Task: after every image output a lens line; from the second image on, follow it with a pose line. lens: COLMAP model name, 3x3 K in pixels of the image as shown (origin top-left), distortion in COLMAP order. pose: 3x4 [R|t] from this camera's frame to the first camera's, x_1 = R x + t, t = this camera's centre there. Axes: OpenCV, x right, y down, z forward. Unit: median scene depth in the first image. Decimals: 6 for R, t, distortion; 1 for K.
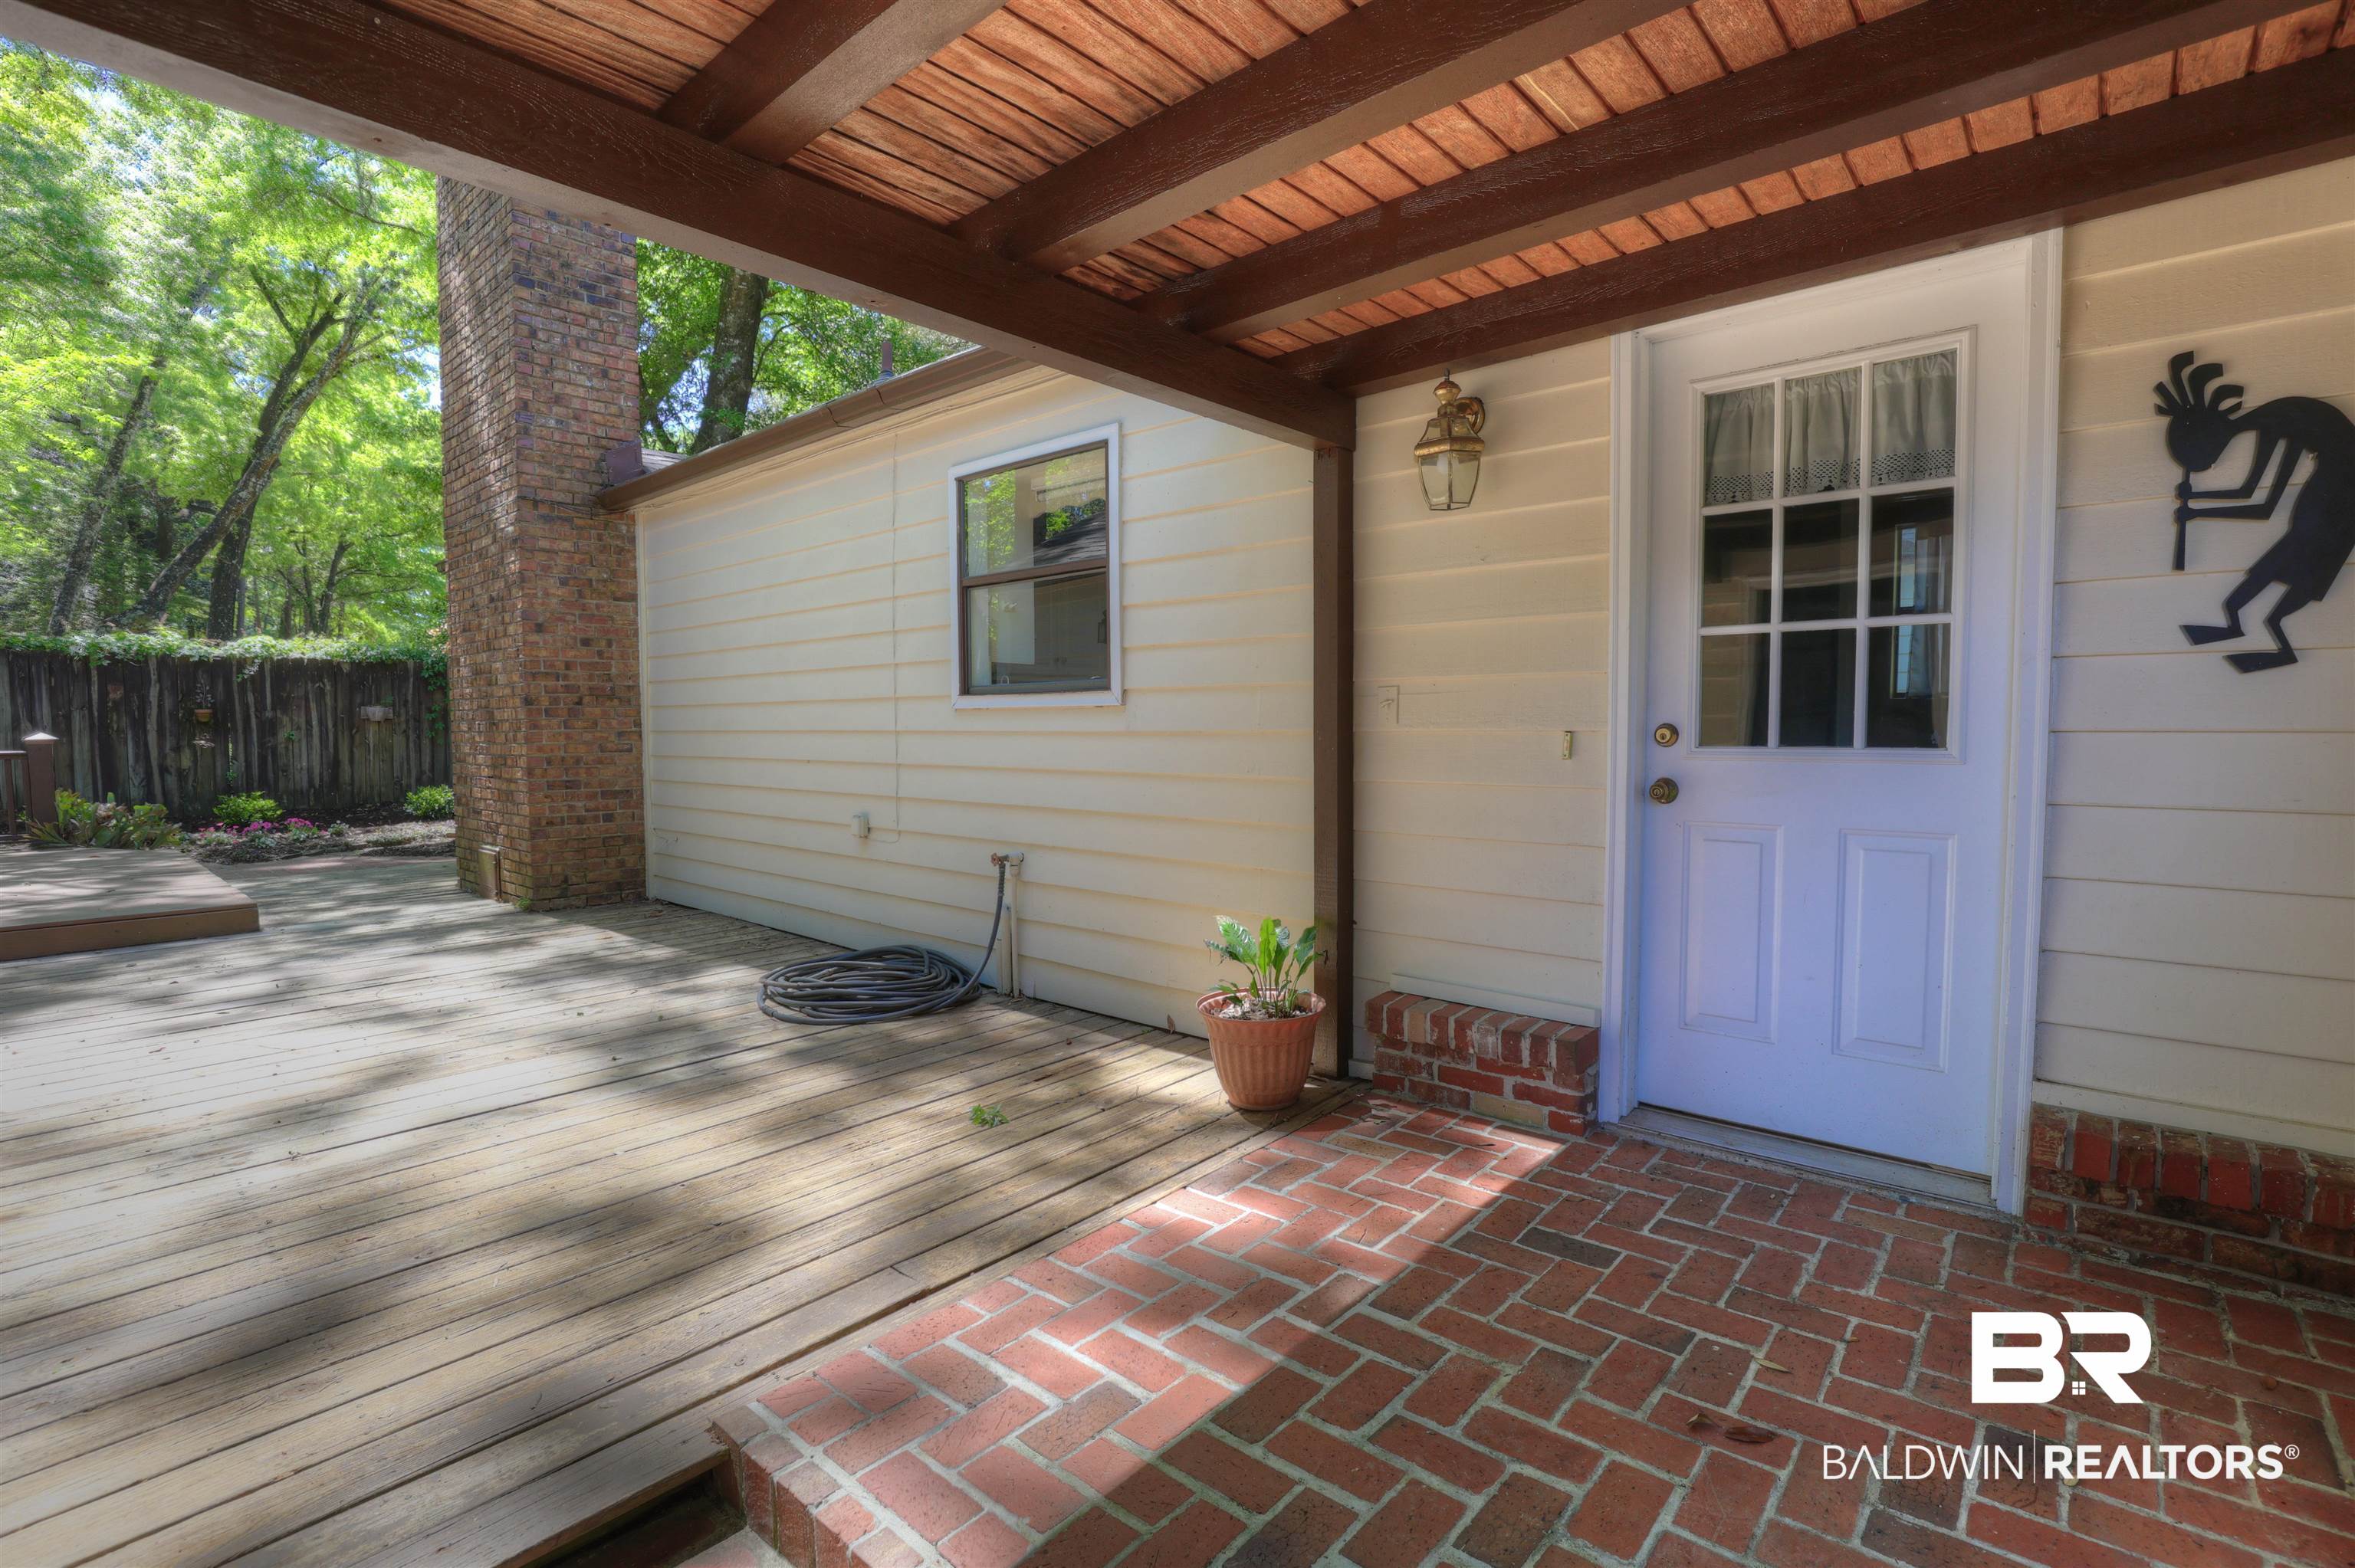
lens RADIAL K [[1084.2, 0, 1178.4], [0, 1084.2, 786.2], [0, 0, 1]] dist [-0.038446, 0.008231]
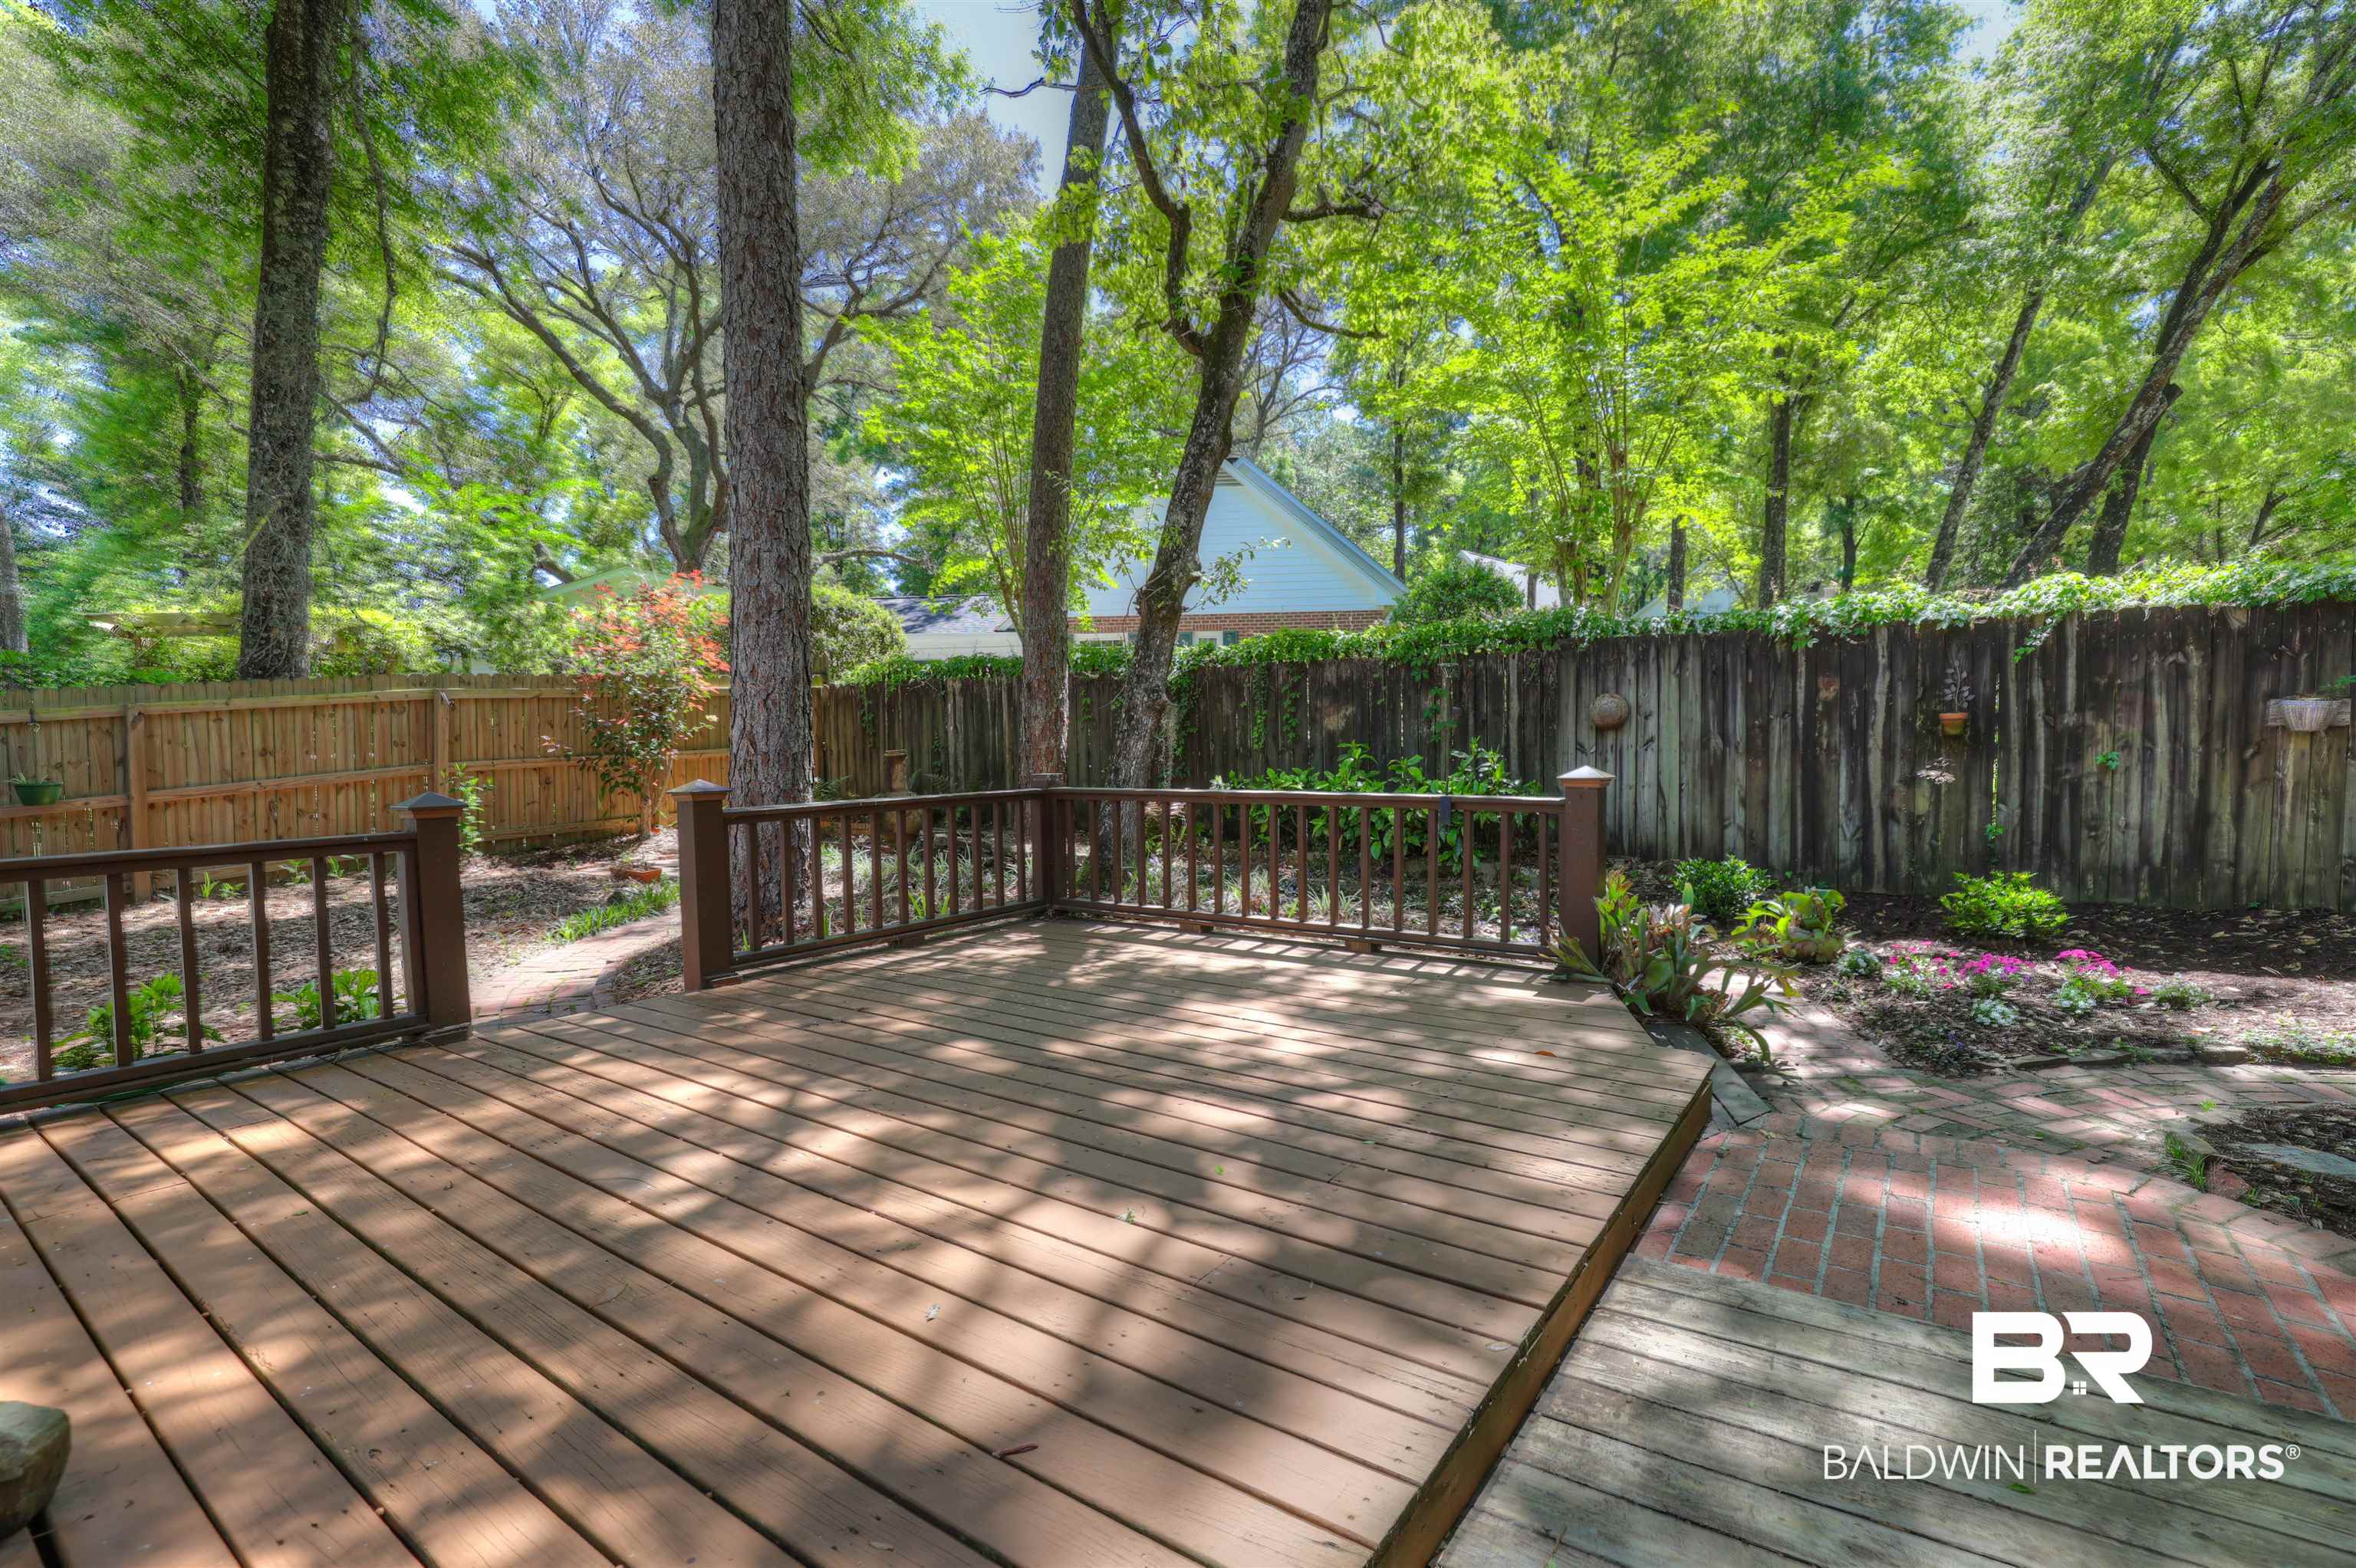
lens RADIAL K [[1080.7, 0, 1173.3], [0, 1080.7, 776.5], [0, 0, 1]] dist [-0.039791, 0.009153]
pose [[0.100689, 0.037237, -0.994221, -0.382619], [-0.044517, 0.998467, 0.032888, -0.037190], [0.993921, 0.040949, 0.102193, 0.505916]]
